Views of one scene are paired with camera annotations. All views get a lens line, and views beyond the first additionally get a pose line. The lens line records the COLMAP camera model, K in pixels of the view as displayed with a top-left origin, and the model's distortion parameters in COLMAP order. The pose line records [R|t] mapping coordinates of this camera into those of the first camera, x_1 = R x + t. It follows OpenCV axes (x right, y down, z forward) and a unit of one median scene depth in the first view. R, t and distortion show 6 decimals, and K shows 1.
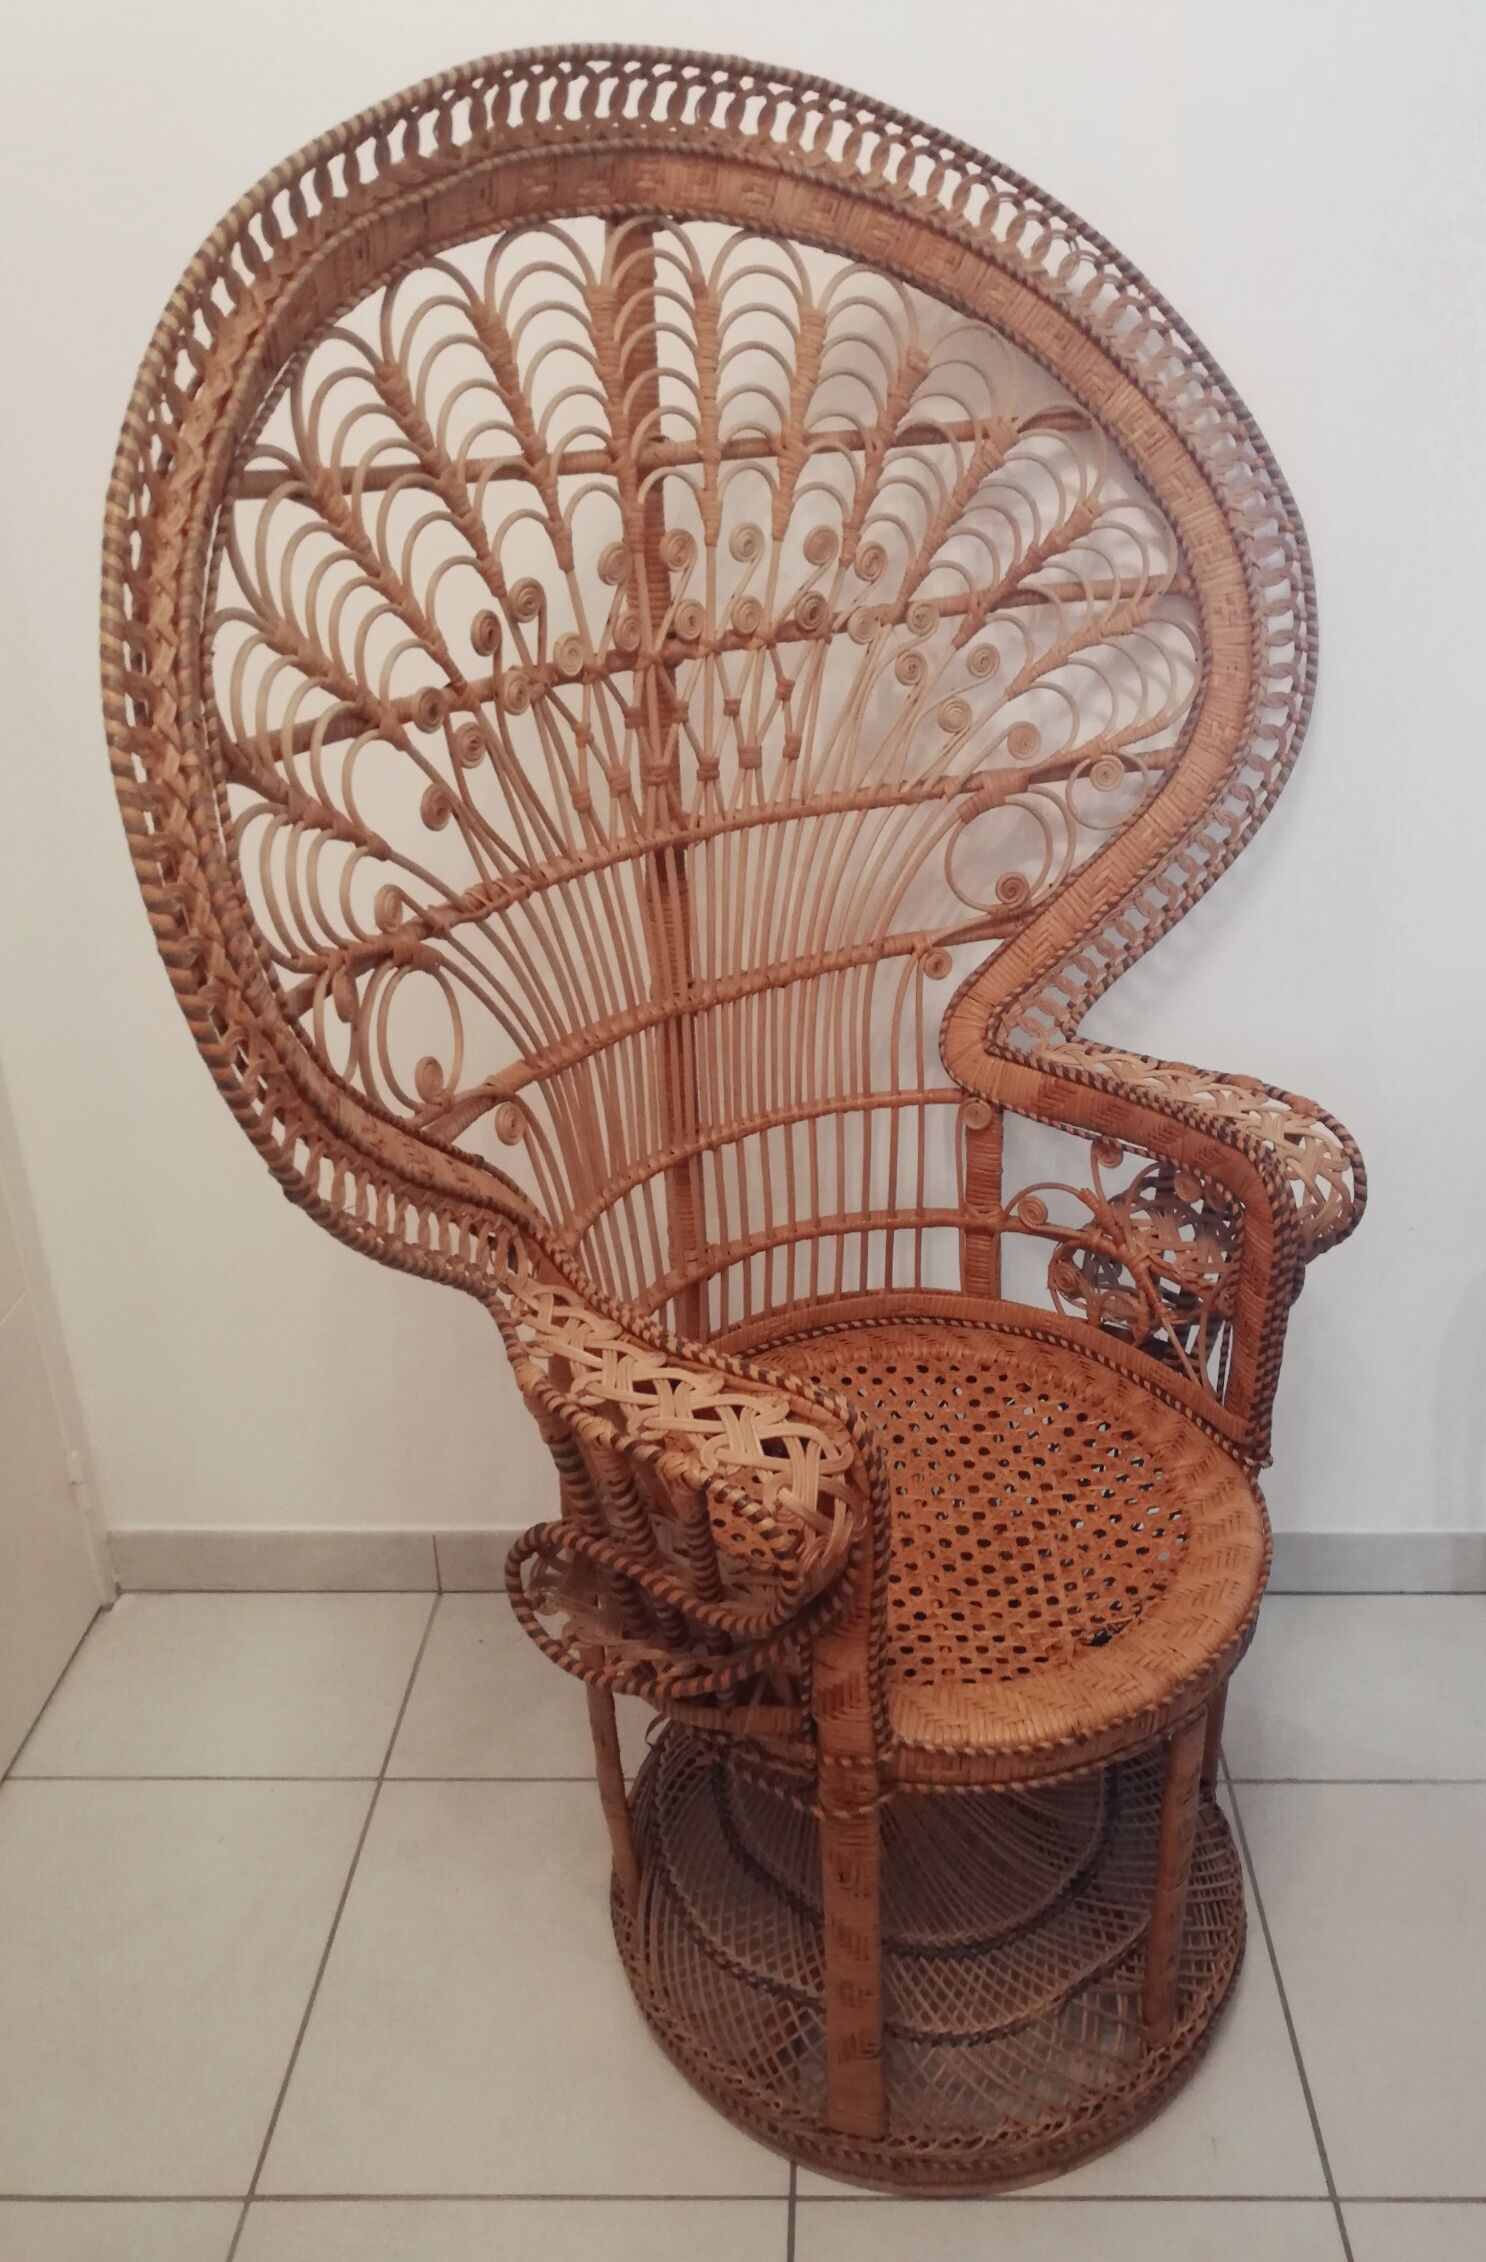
lens RADIAL K [[1760.6, 0, 830.3], [0, 1760.6, 1103.5], [0, 0, 1]] dist [0.074429, -0.105648]
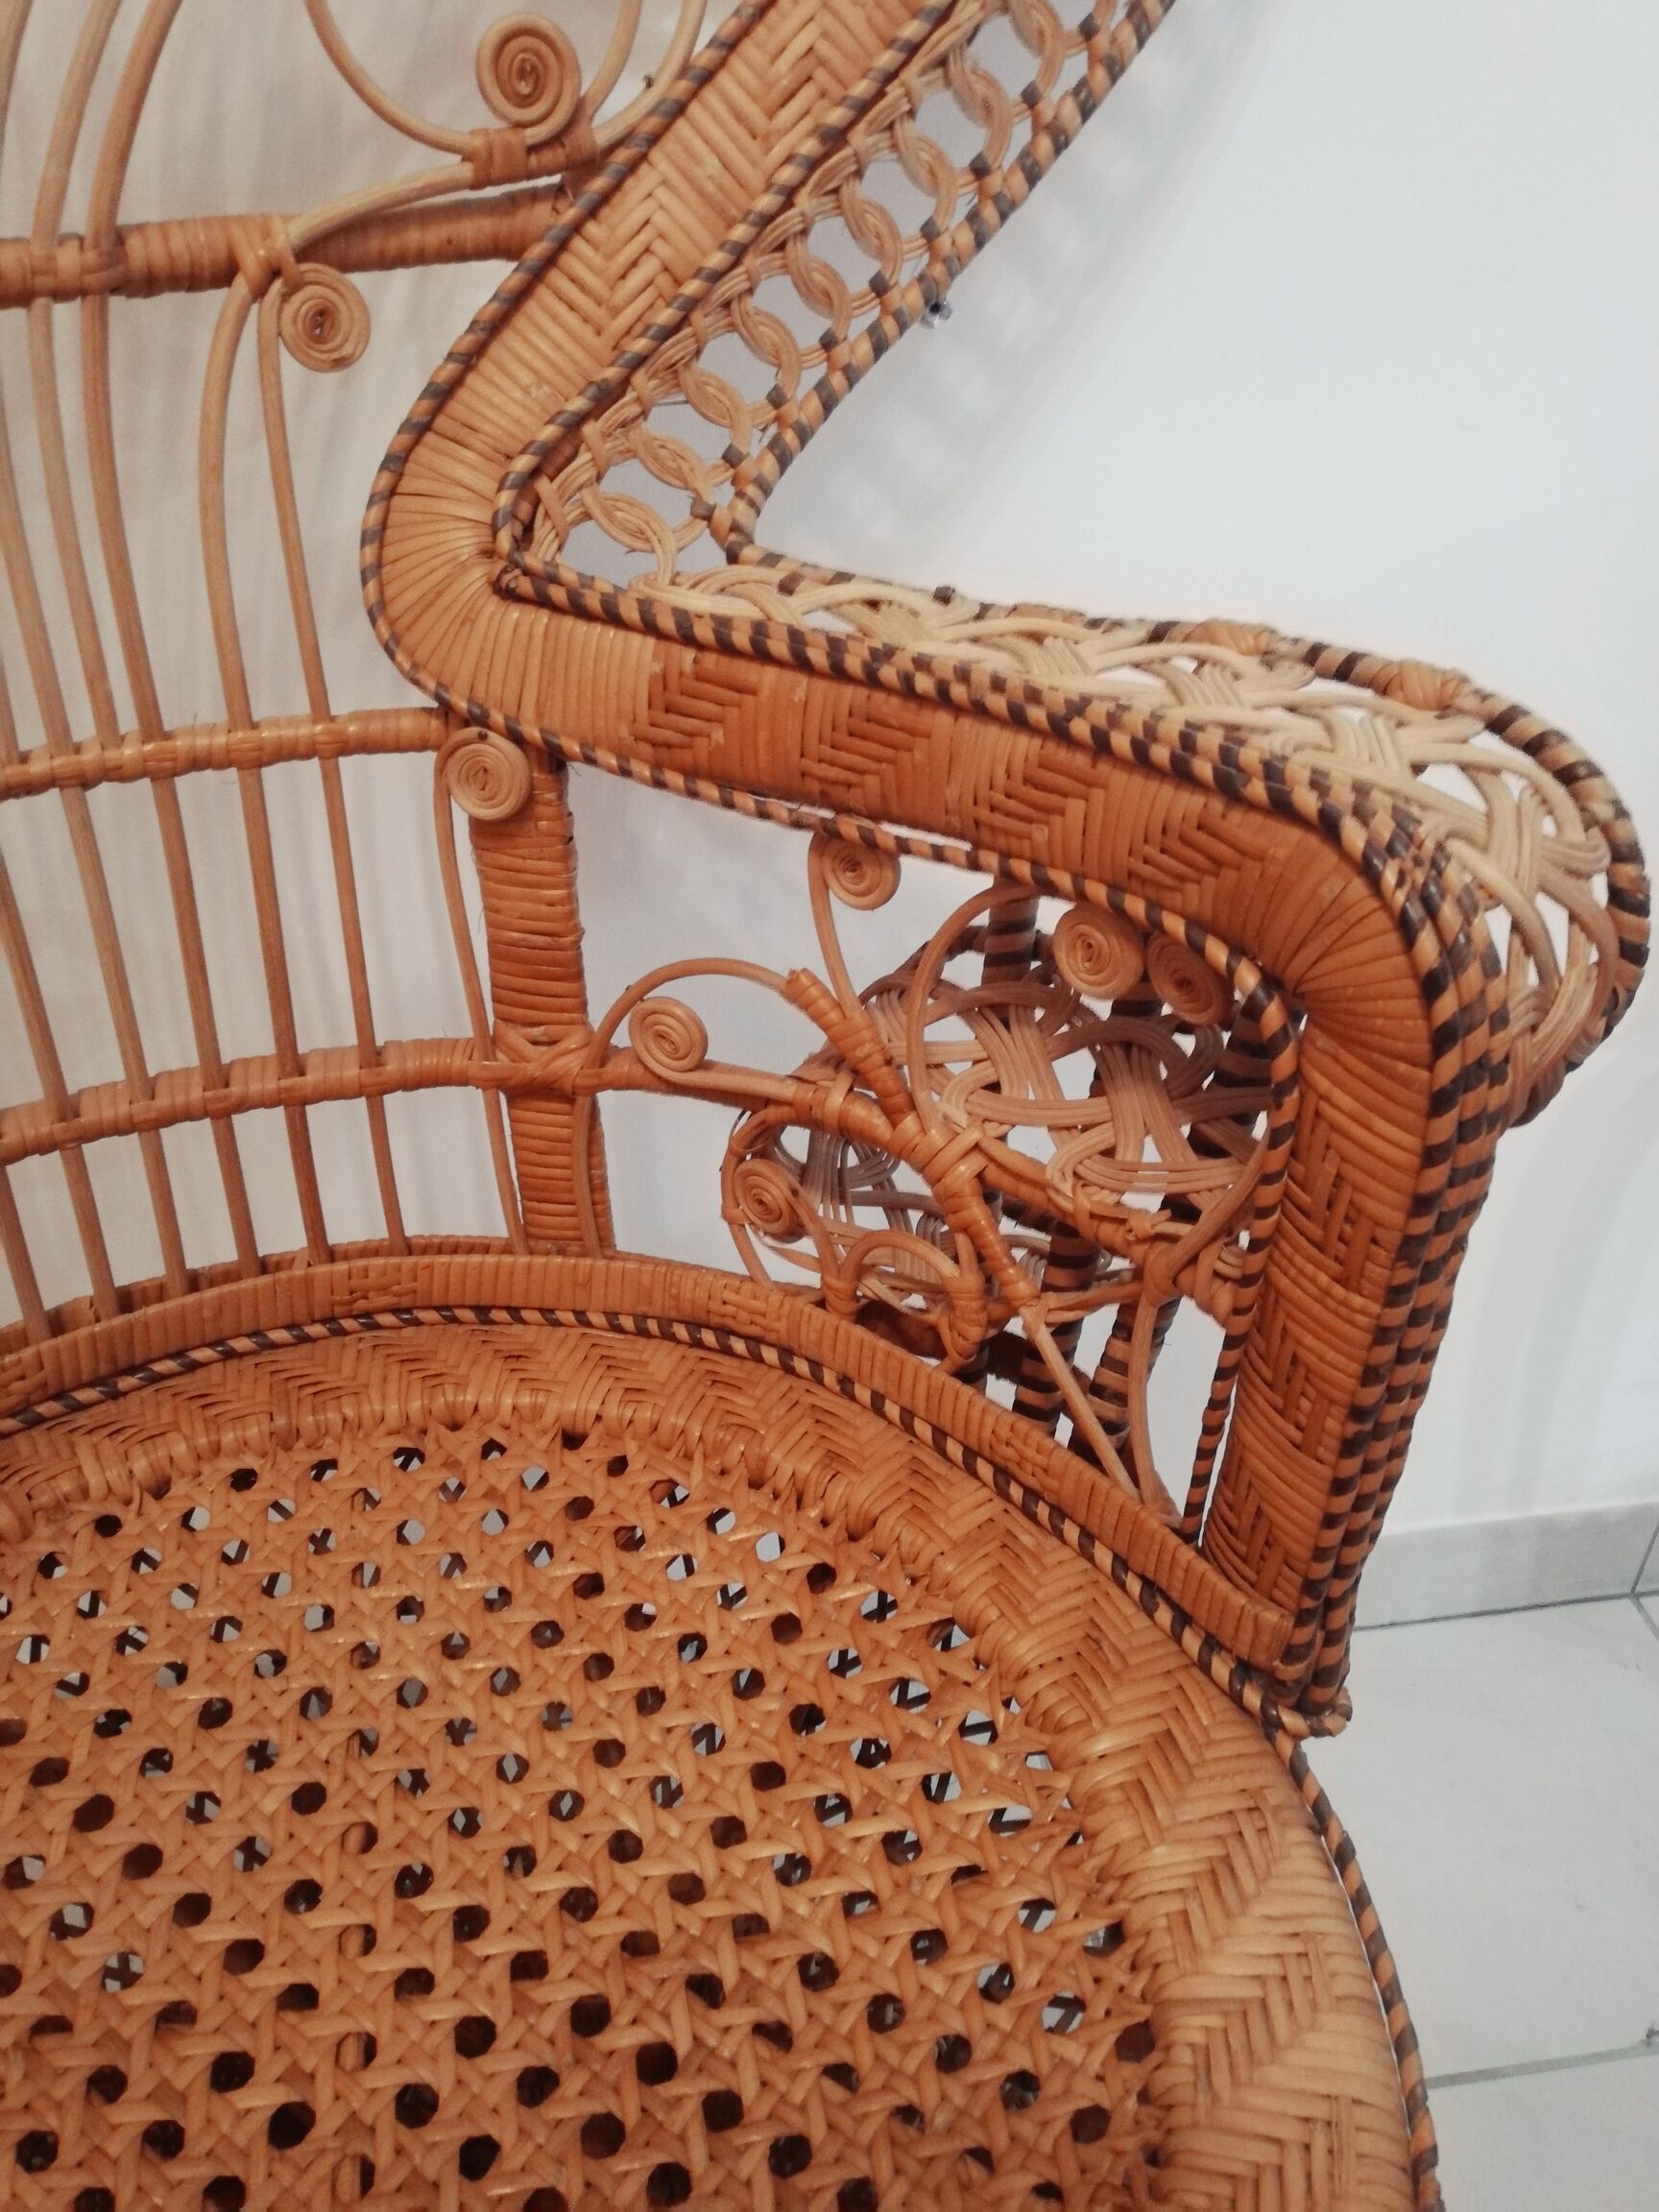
lens RADIAL K [[1740.4, 0, 829.5], [0, 1740.4, 1106.0], [0, 0, 1]] dist [0.061484, -0.157337]
pose [[0.987877, -0.072322, 0.137365, 0.105775], [0.051511, 0.987430, 0.149427, 0.024236], [-0.146445, -0.140540, 0.979185, 0.684509]]
